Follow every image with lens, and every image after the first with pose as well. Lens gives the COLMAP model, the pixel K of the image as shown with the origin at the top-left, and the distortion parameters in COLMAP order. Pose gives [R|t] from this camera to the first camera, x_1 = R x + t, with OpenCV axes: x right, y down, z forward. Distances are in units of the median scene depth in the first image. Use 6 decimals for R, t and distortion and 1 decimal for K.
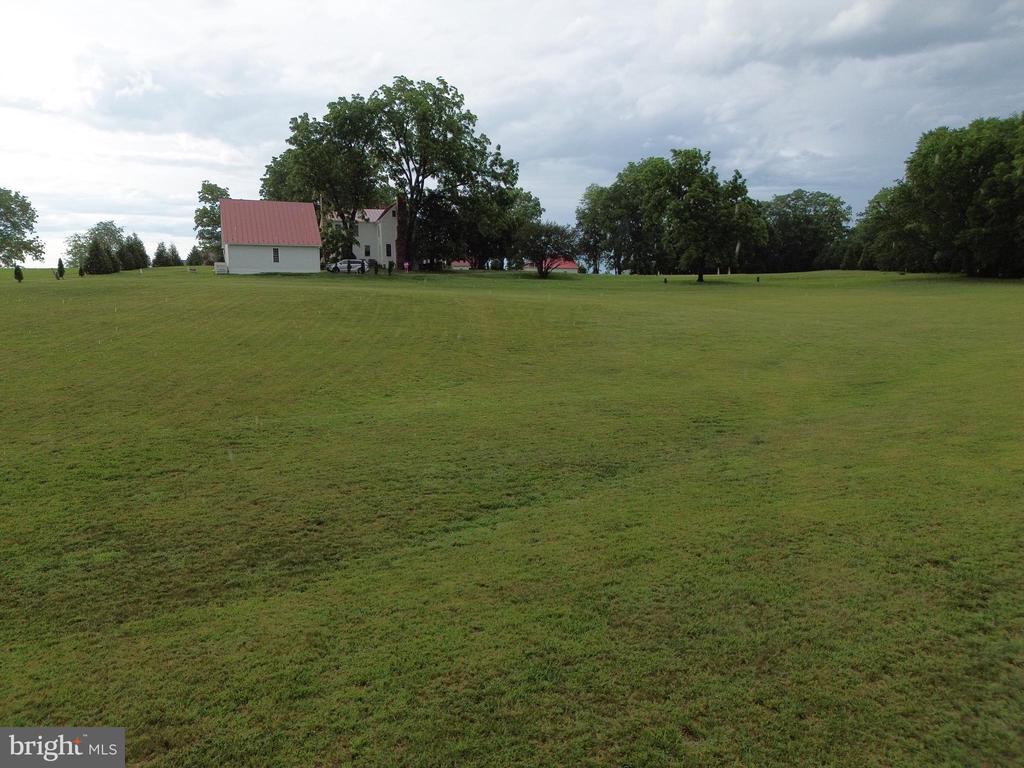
lens RADIAL K [[727.1, 0, 513.4], [0, 727.1, 385.7], [0, 0, 1]] dist [0.041018, -0.040547]
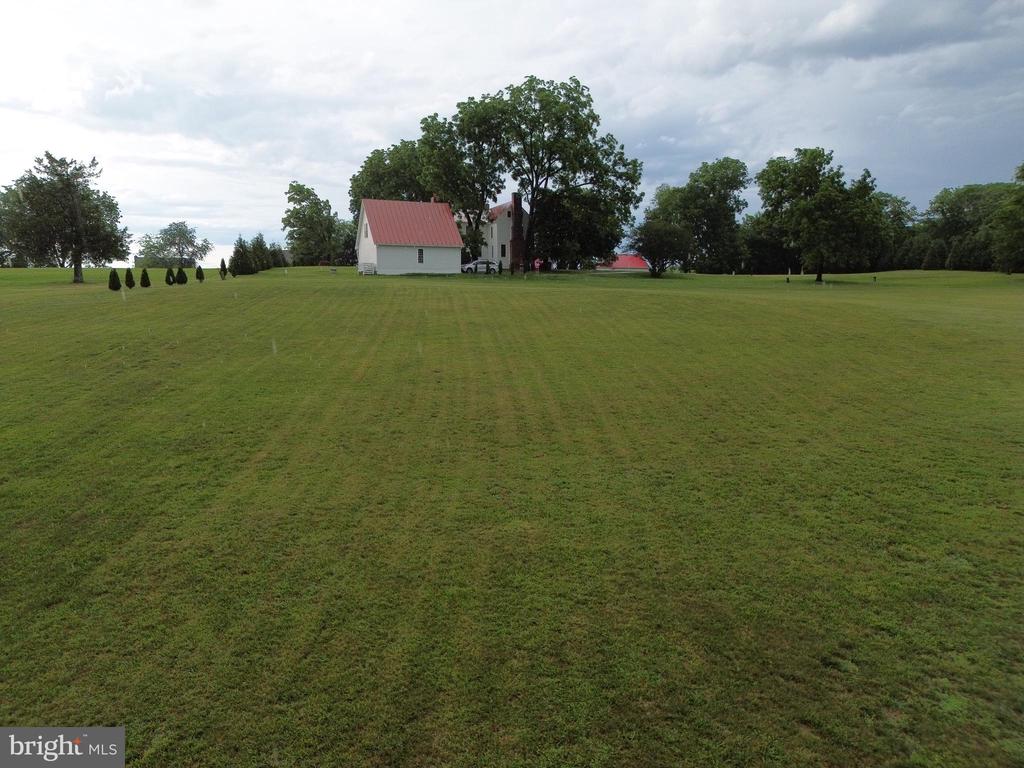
lens RADIAL K [[727.1, 0, 504.0], [0, 727.1, 391.3], [0, 0, 1]] dist [0.041018, -0.040547]
pose [[0.999997, -0.000463, 0.002339, -0.133690], [0.000449, 0.999982, 0.006047, 0.000925], [-0.002342, -0.006046, 0.999979, 0.000043]]
